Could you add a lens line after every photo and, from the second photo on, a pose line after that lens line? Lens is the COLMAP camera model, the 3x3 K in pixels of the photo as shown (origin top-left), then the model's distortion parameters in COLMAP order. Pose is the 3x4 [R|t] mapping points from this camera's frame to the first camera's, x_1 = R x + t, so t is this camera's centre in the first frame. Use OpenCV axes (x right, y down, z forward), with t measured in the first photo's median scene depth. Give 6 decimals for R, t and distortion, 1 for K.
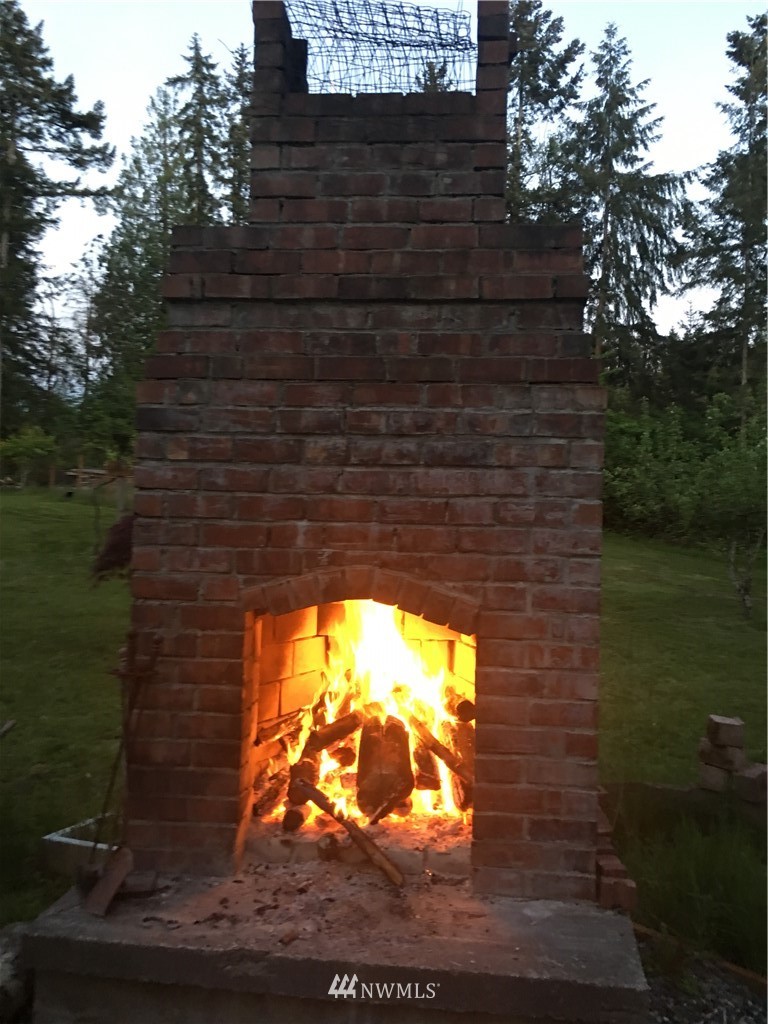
lens RADIAL K [[855.2, 0, 403.4], [0, 855.2, 500.7], [0, 0, 1]] dist [0.070372, -0.097327]
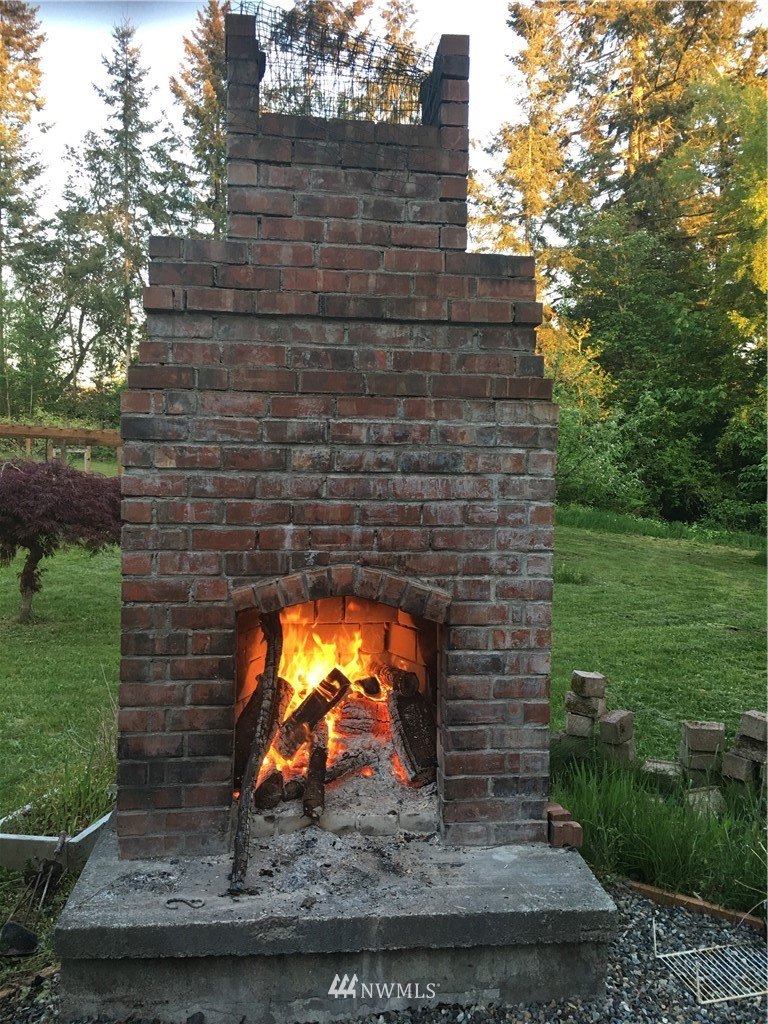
lens RADIAL K [[855.2, 0, 379.8], [0, 855.2, 508.4], [0, 0, 1]] dist [0.070372, -0.097327]
pose [[0.976135, -0.017147, 0.216485, -0.234613], [0.004475, 0.998254, 0.058891, -0.058566], [-0.217117, -0.056517, 0.974508, -0.067878]]
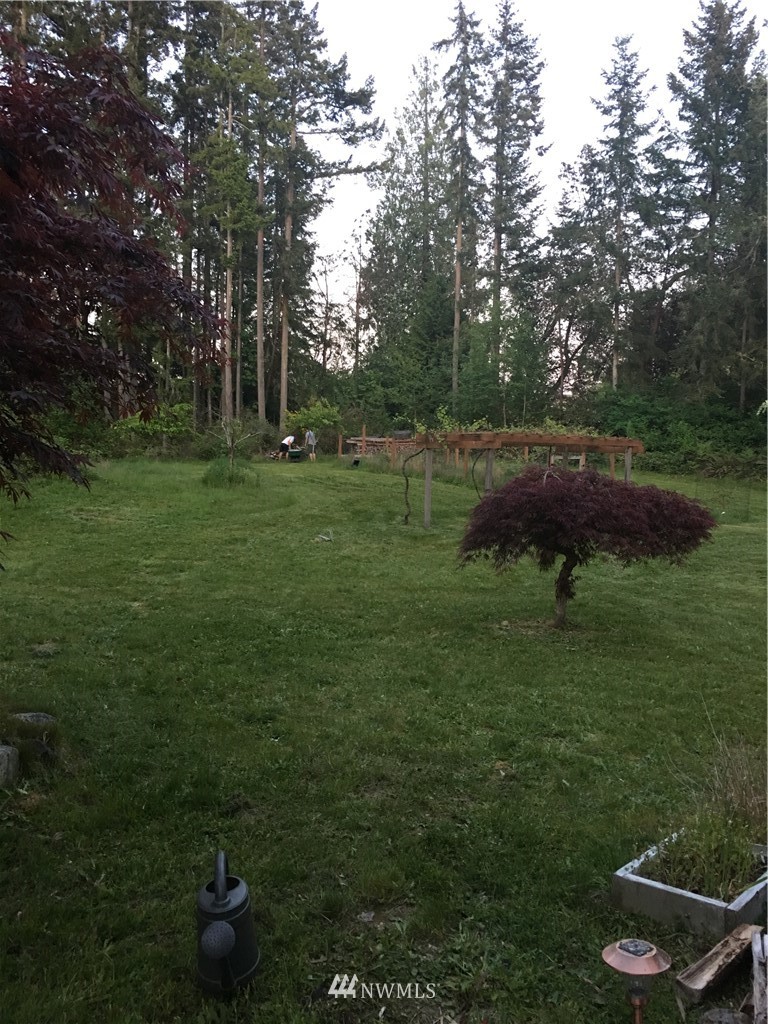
lens RADIAL K [[855.2, 0, 405.3], [0, 855.2, 518.3], [0, 0, 1]] dist [0.070372, -0.097327]
pose [[0.956714, 0.010772, -0.290829, -0.507595], [0.007458, 0.998079, 0.061501, -0.077101], [0.290933, -0.061008, 0.954796, 0.084241]]
